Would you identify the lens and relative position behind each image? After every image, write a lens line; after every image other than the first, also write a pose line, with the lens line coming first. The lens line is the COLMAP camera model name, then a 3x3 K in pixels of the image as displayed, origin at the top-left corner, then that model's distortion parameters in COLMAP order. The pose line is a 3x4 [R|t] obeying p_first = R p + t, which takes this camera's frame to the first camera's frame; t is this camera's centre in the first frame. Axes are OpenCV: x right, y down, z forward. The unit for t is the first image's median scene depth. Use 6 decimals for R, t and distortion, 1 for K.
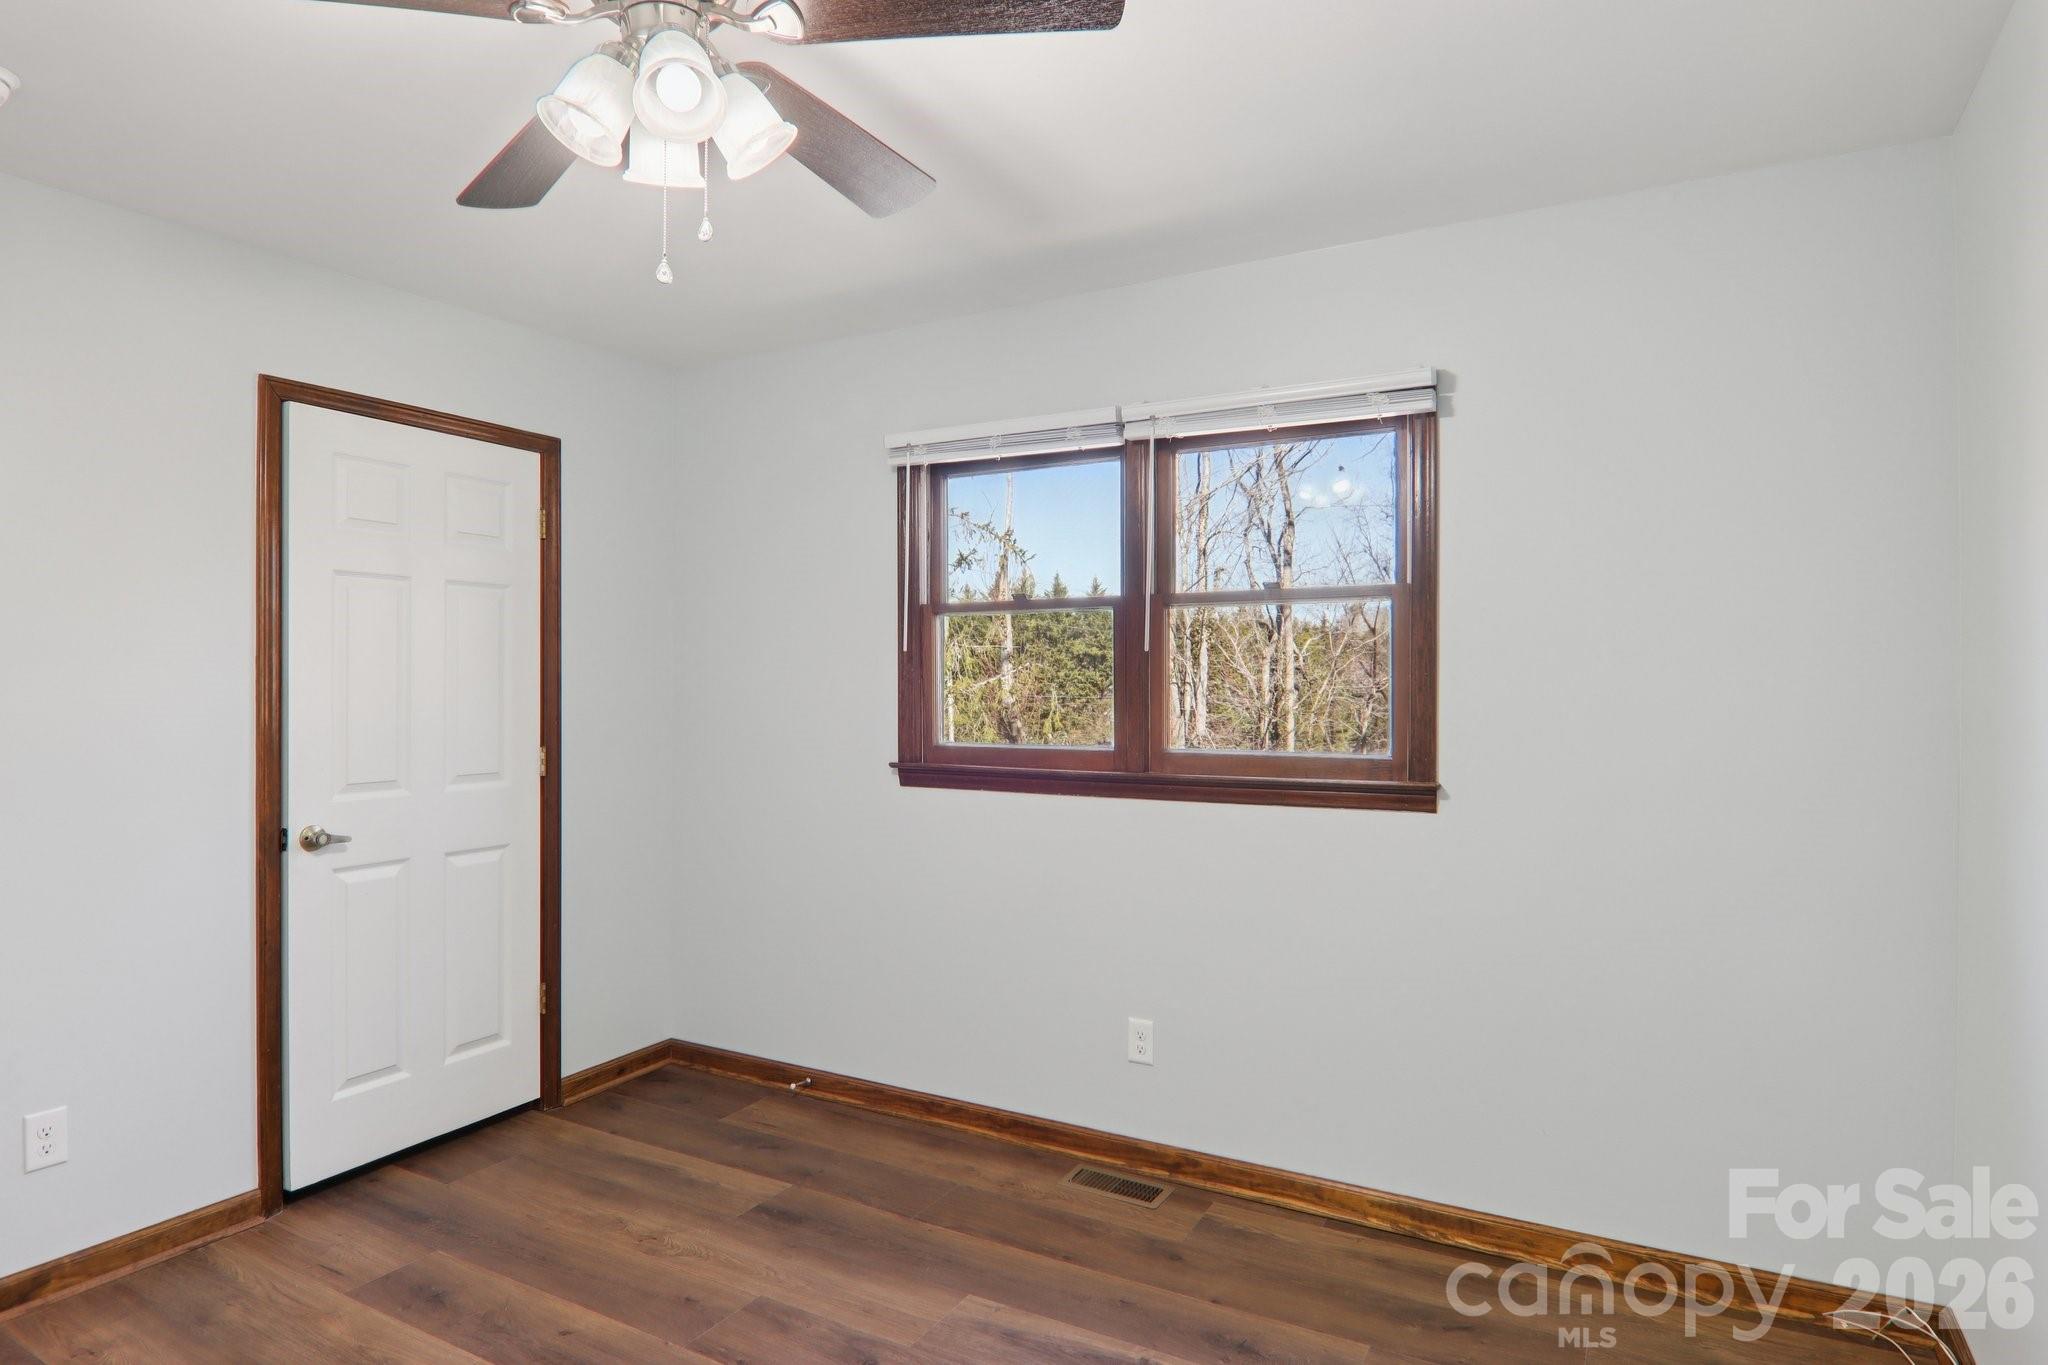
lens RADIAL K [[1145.0, 0, 1034.4], [0, 1145.0, 668.5], [0, 0, 1]] dist [0.007280, -0.020803]
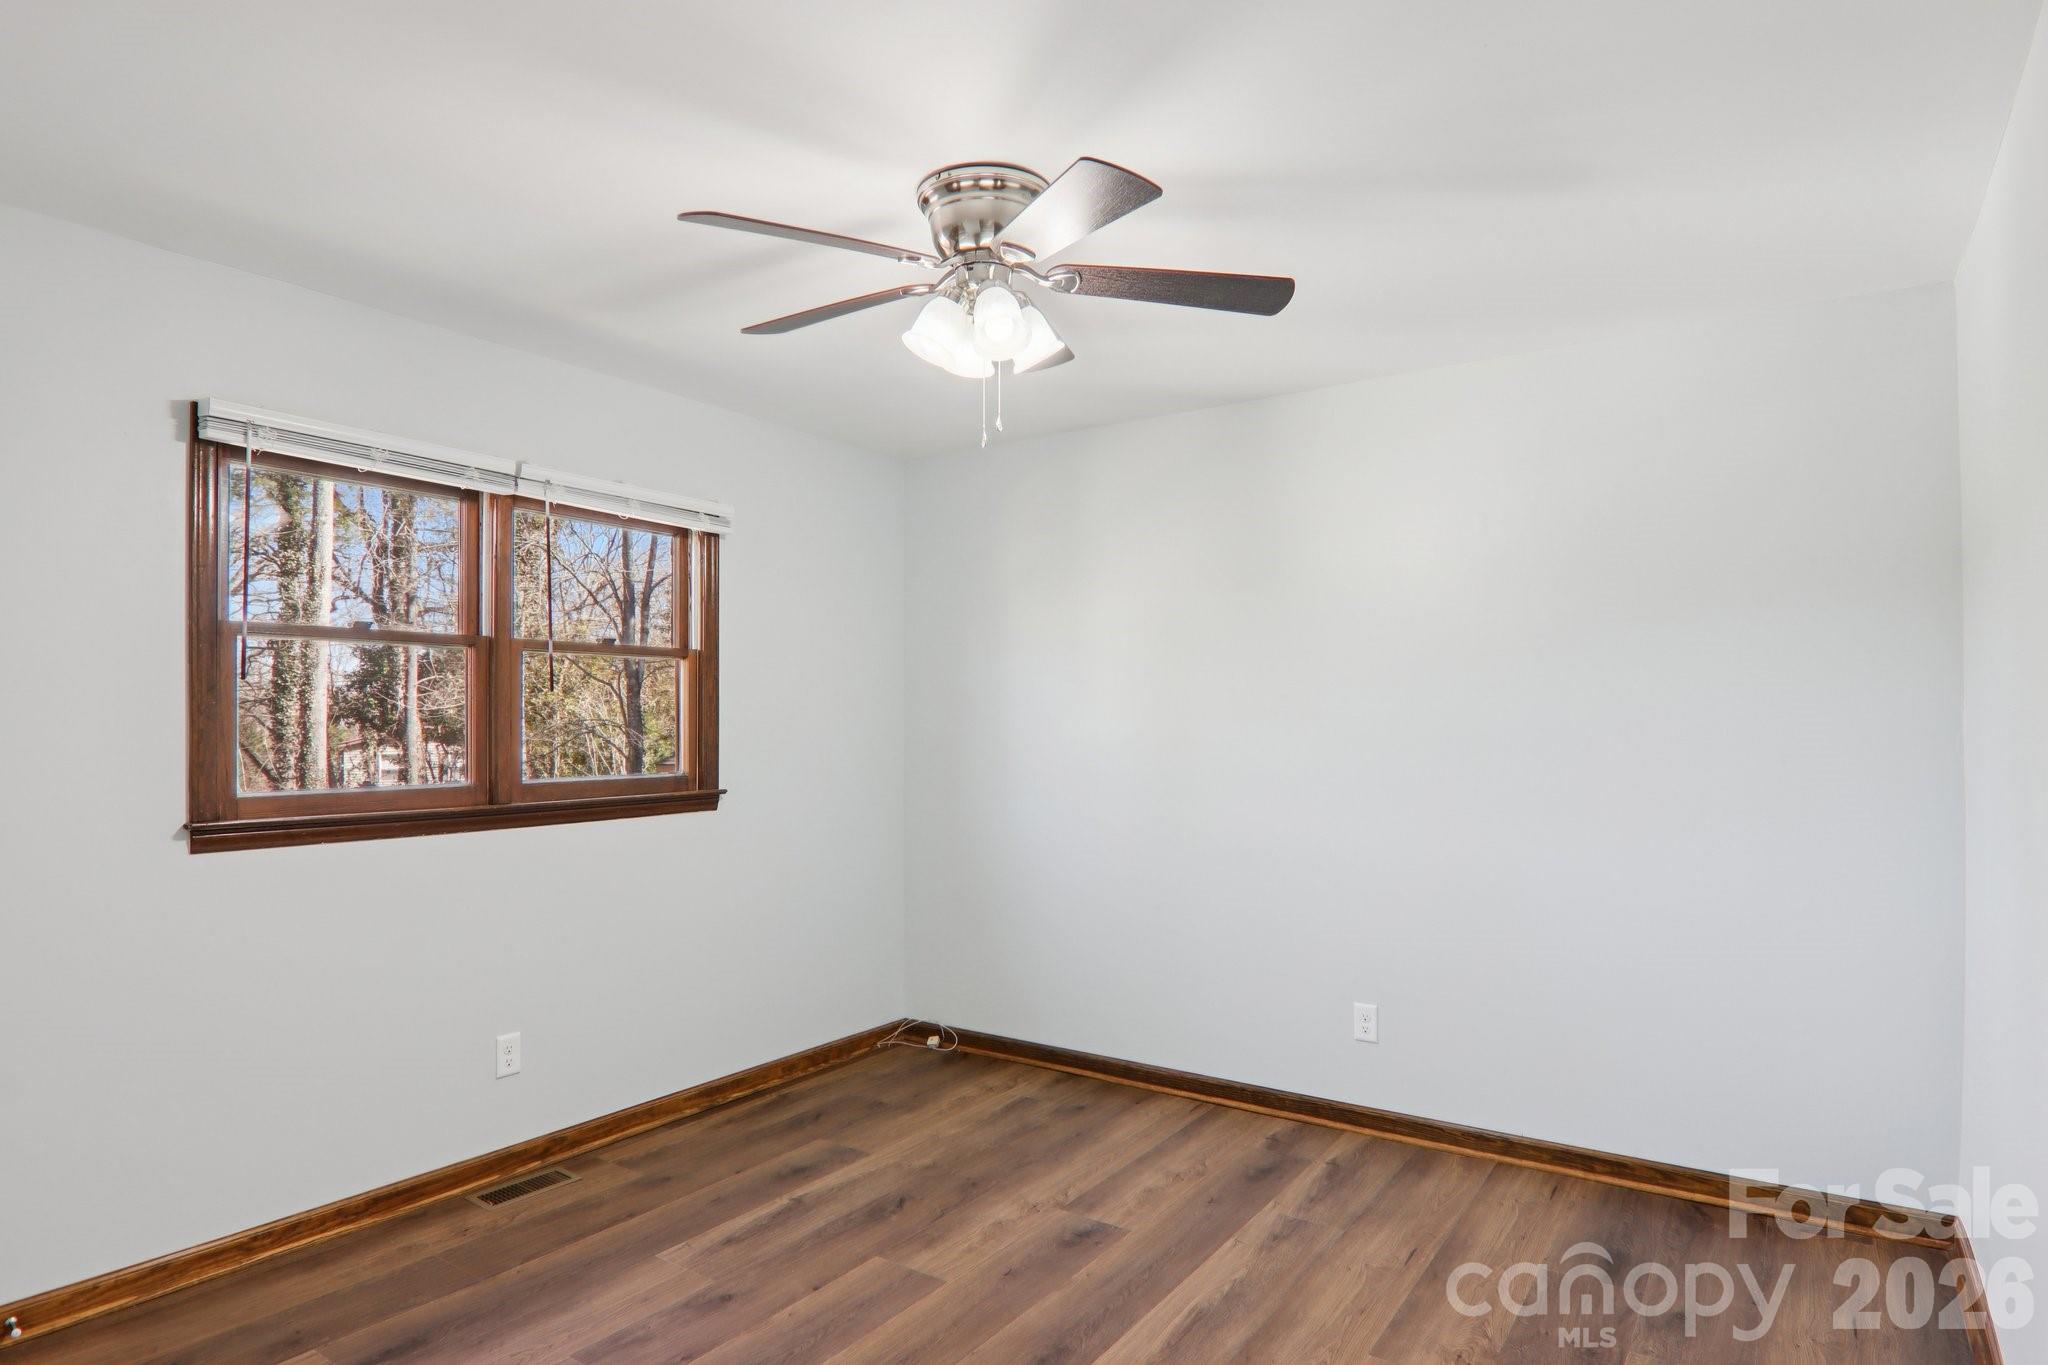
lens RADIAL K [[1145.0, 0, 1013.1], [0, 1145.0, 702.5], [0, 0, 1]] dist [0.007280, -0.020803]
pose [[0.097106, 0.015312, 0.995156, -0.963178], [-0.011611, 0.999831, -0.014251, 0.005757], [-0.995206, -0.010171, 0.097267, 0.444843]]
